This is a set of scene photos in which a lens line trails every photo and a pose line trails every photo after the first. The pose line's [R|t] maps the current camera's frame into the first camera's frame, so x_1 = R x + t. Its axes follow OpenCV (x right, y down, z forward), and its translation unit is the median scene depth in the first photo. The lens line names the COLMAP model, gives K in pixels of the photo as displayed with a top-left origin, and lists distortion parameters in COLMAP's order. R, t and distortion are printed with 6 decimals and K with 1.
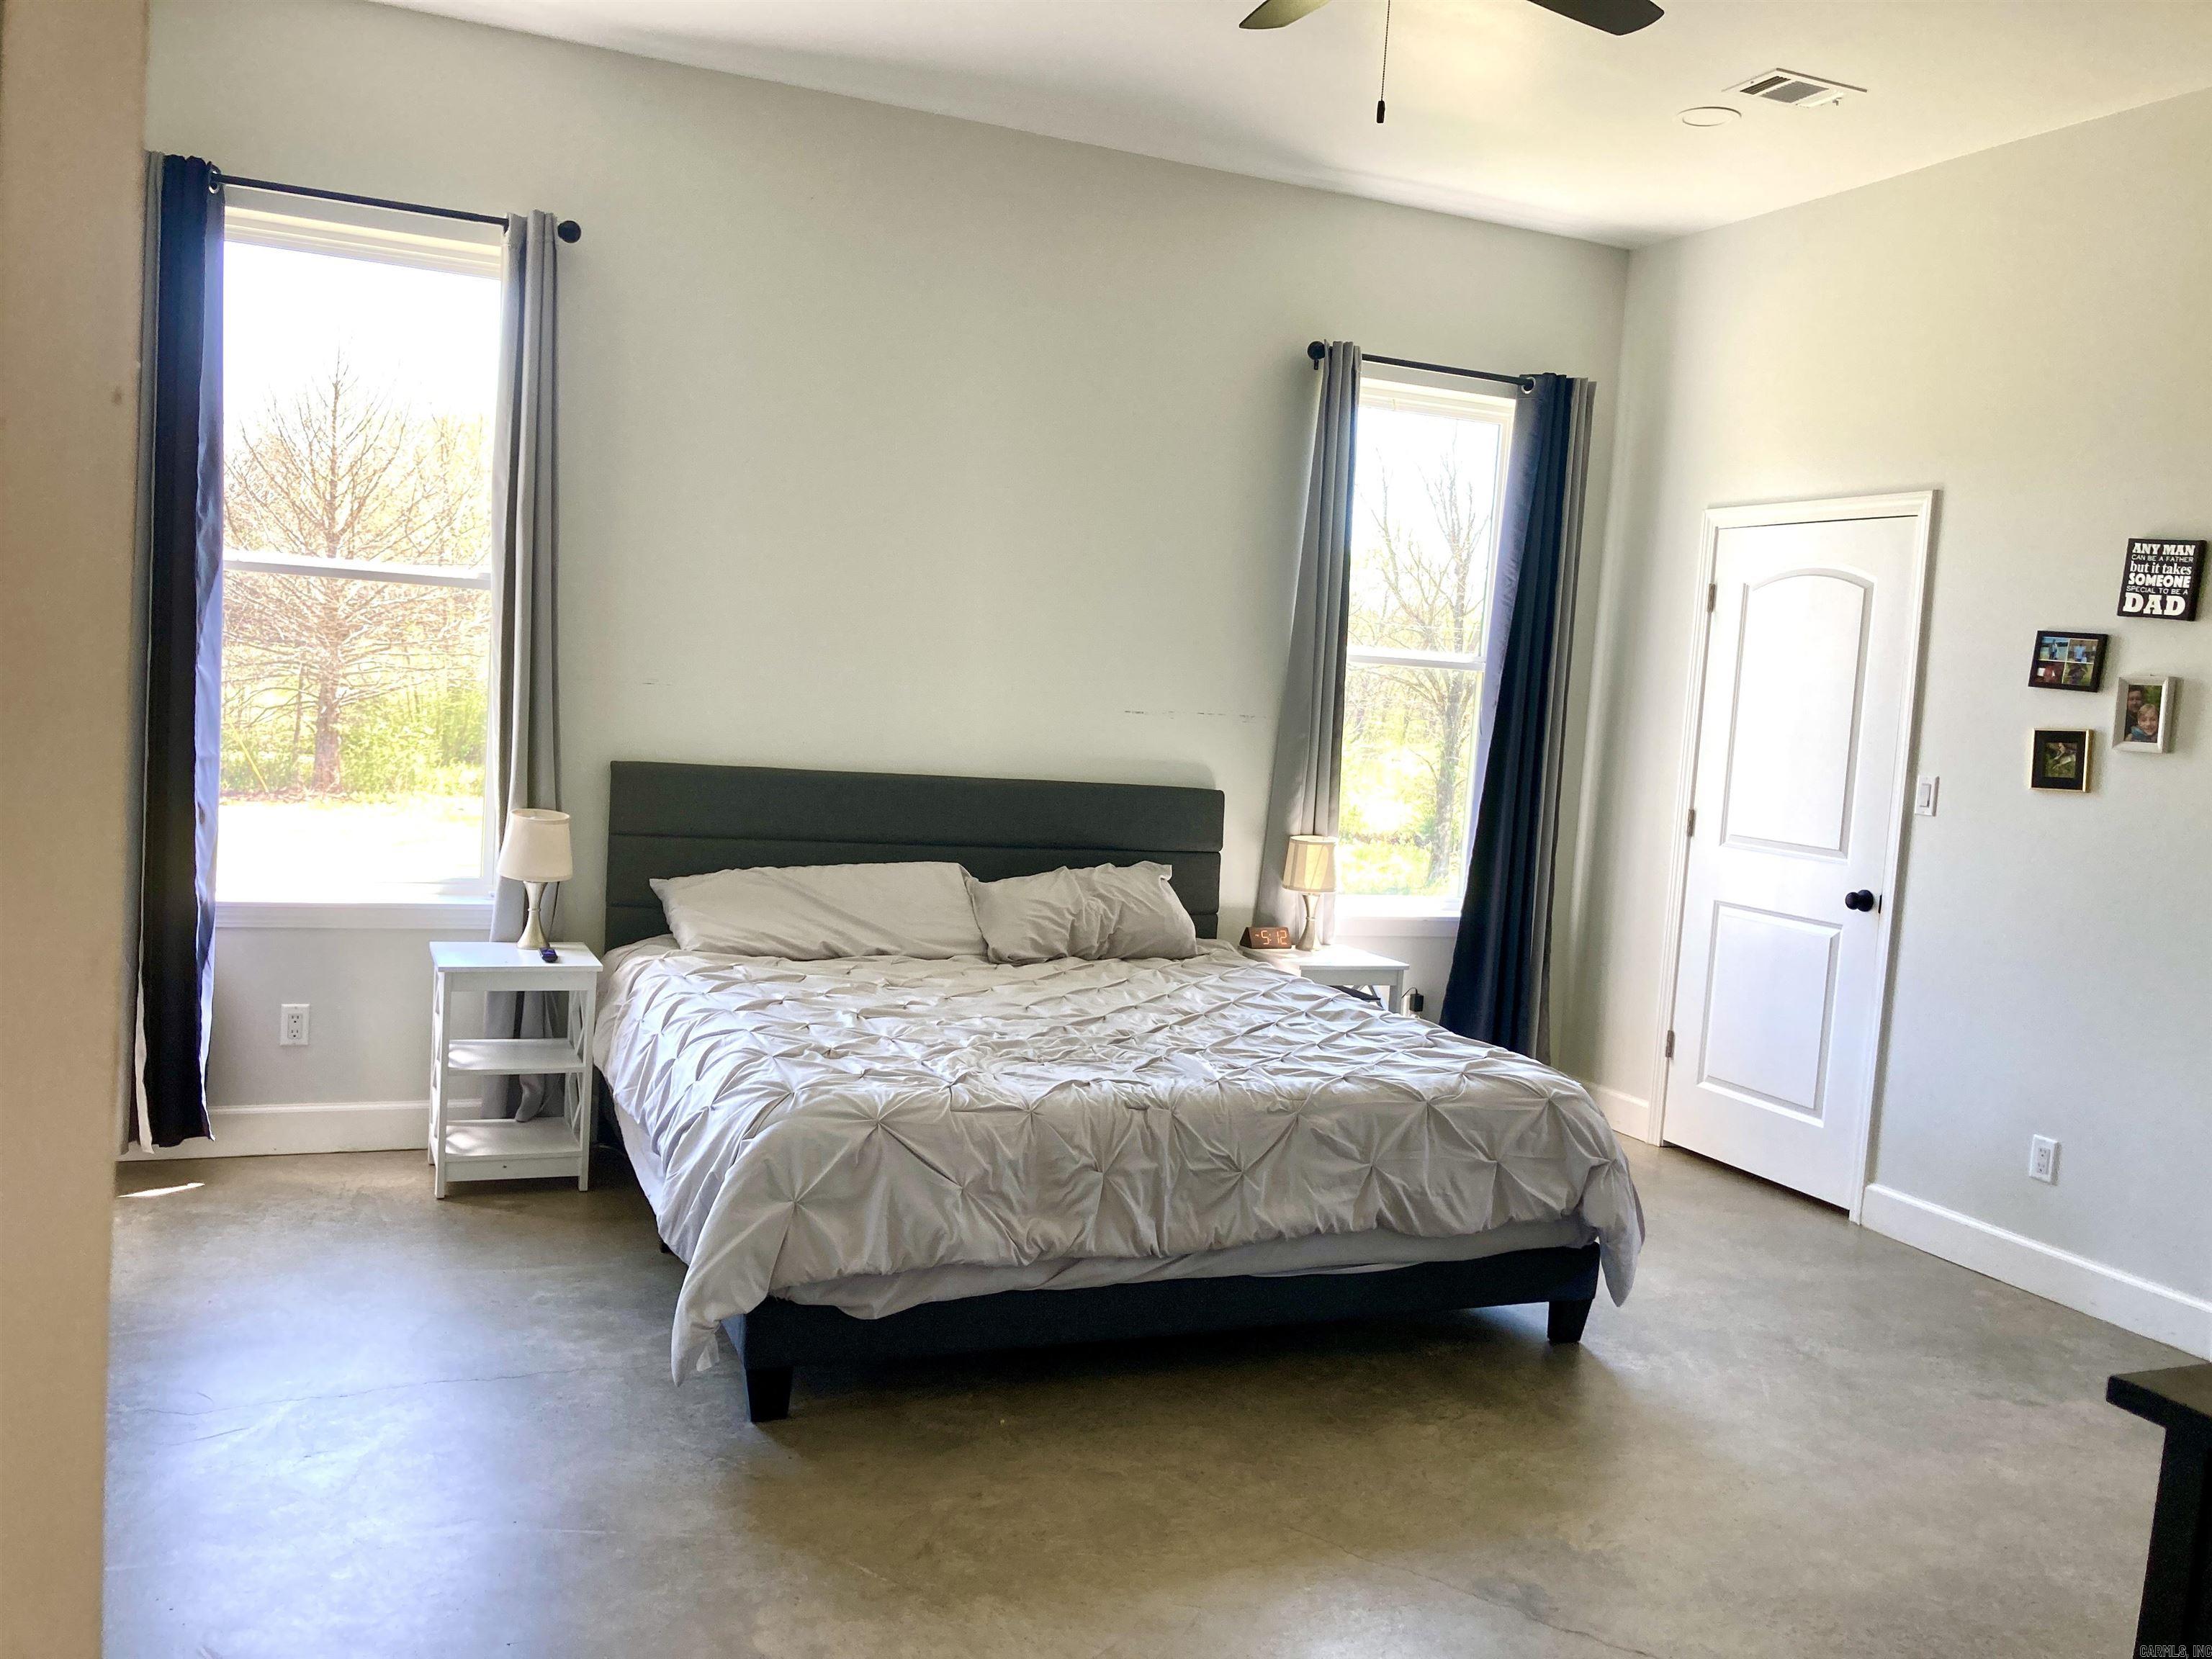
lens RADIAL K [[1848.3, 0, 1106.0], [0, 1848.3, 829.5], [0, 0, 1]] dist [0.002651, -0.472758]
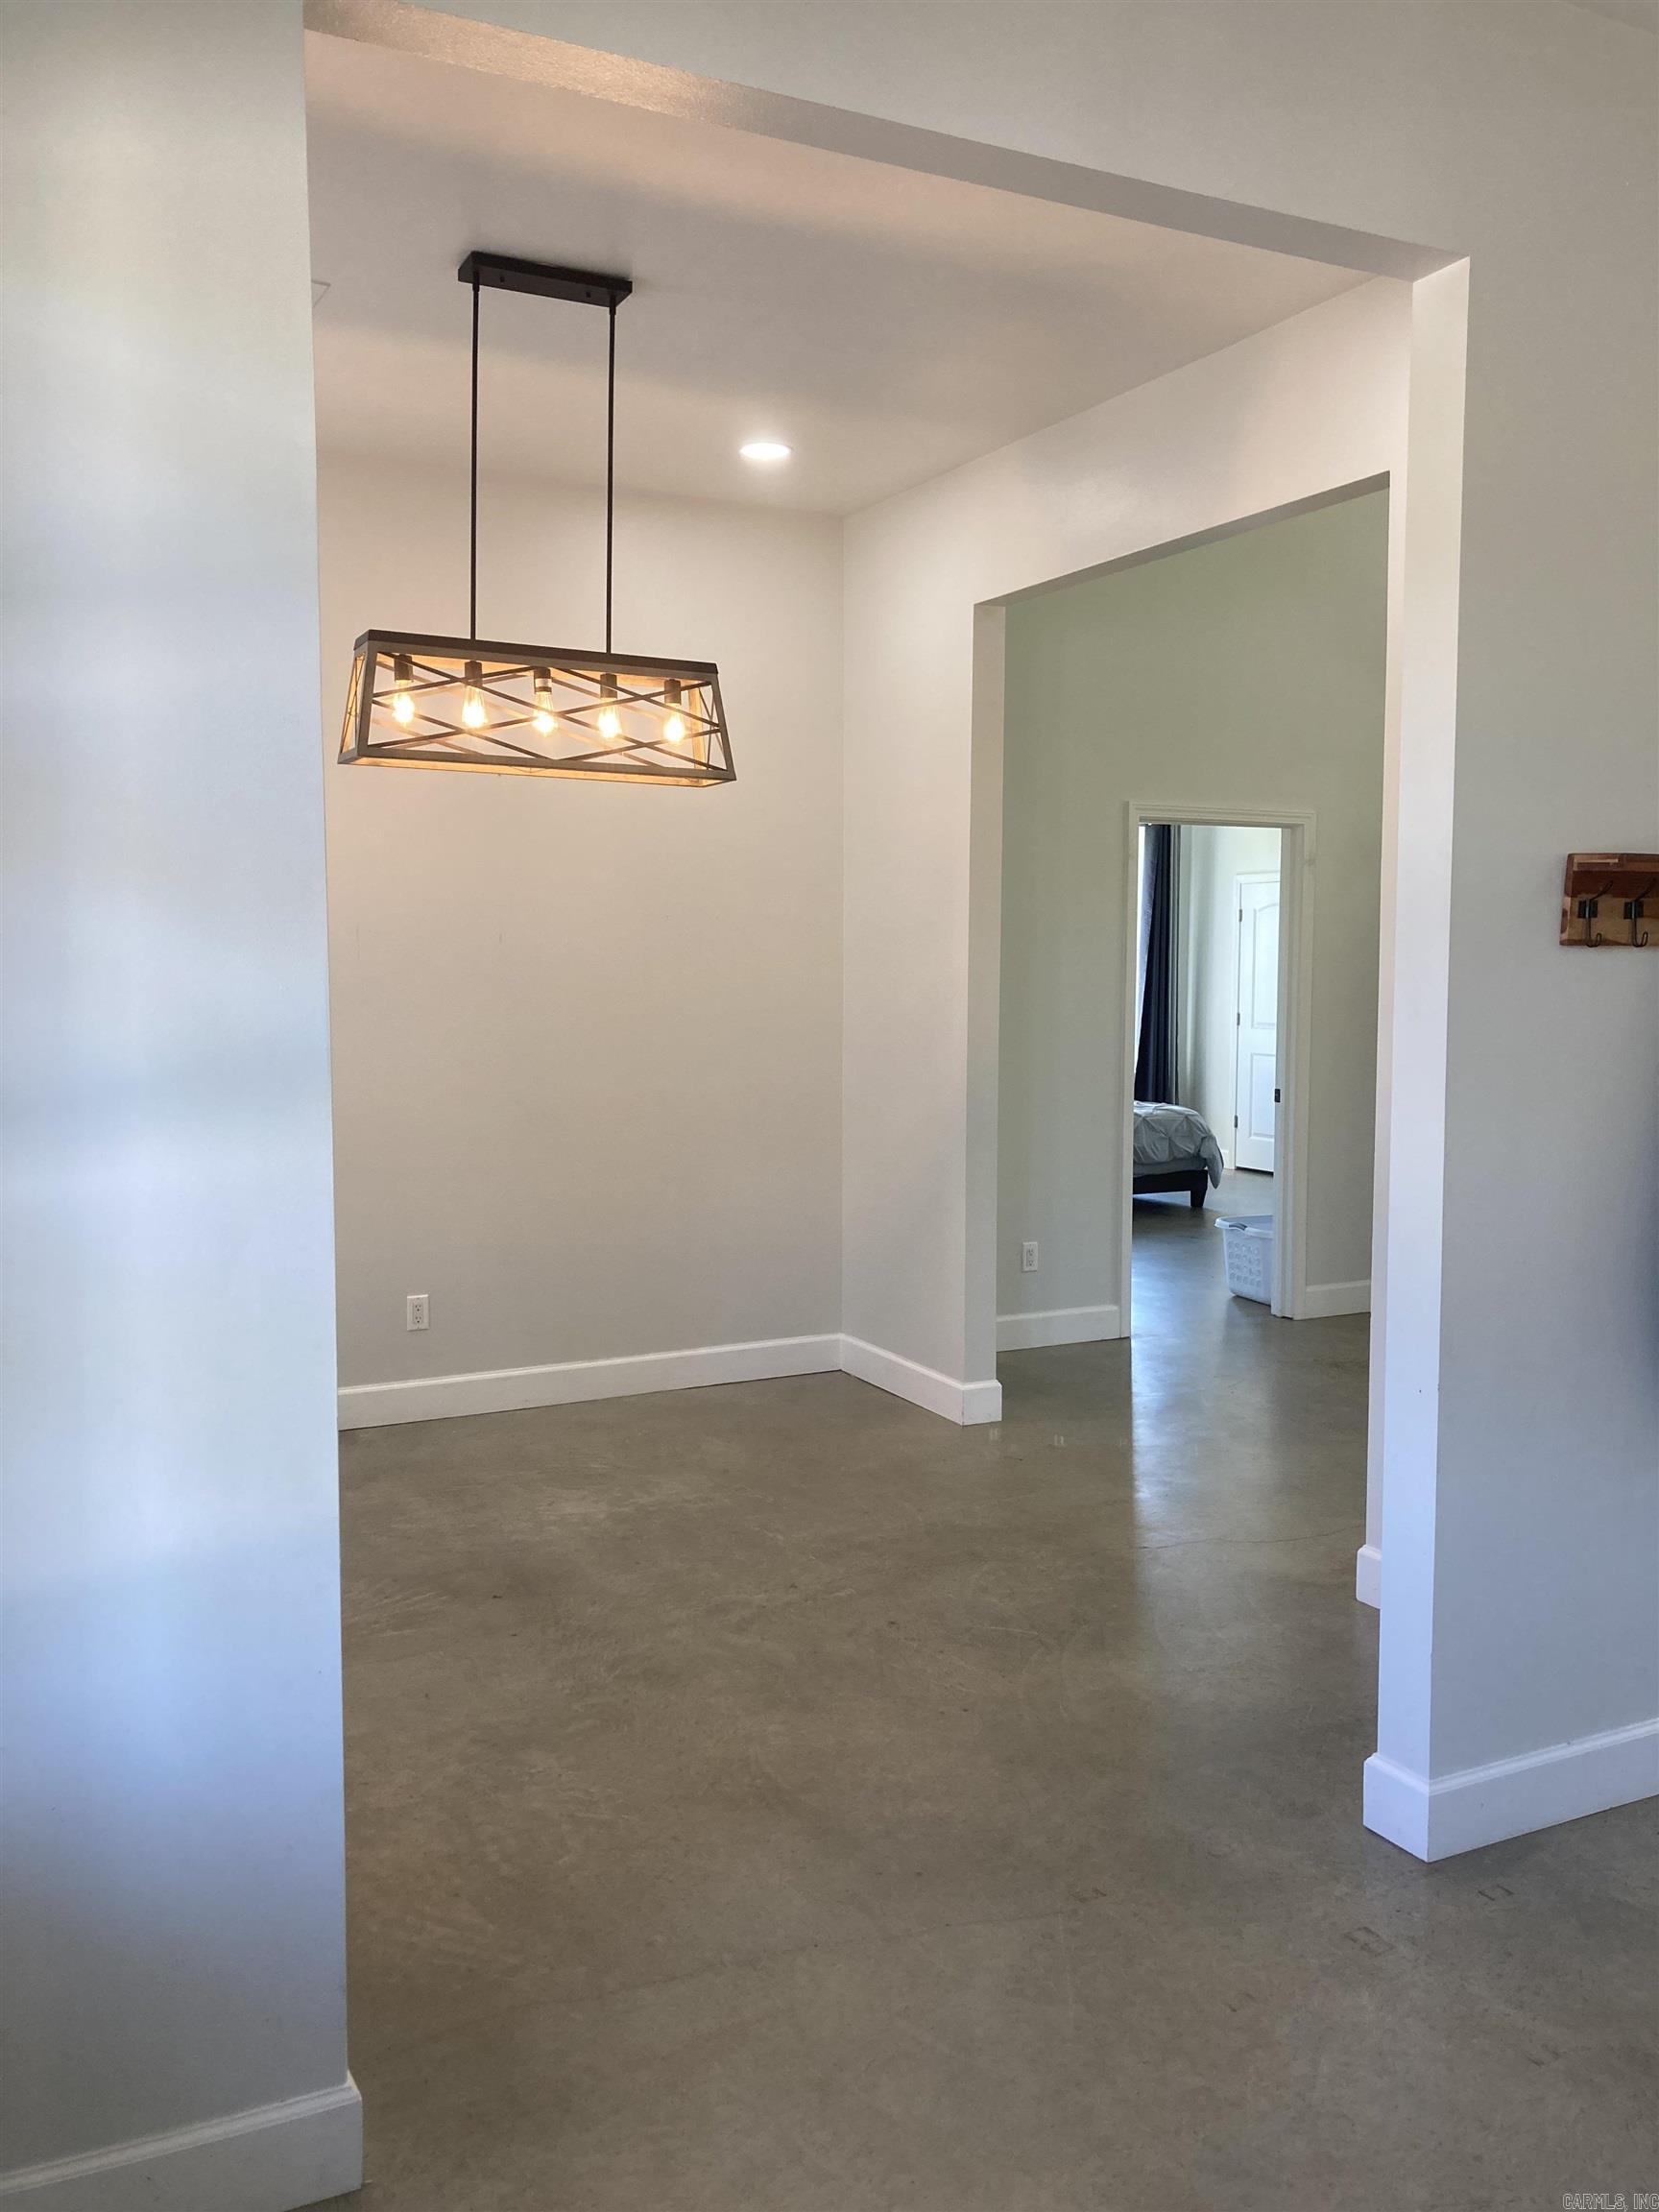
lens RADIAL K [[1795.3, 0, 829.5], [0, 1795.3, 1106.0], [0, 0, 1]] dist [-0.006066, -0.006184]
pose [[0.996183, -0.062642, 0.060787, -0.435416], [0.061798, 0.997966, 0.015670, 0.055811], [-0.061645, -0.011853, 0.998028, -1.585082]]
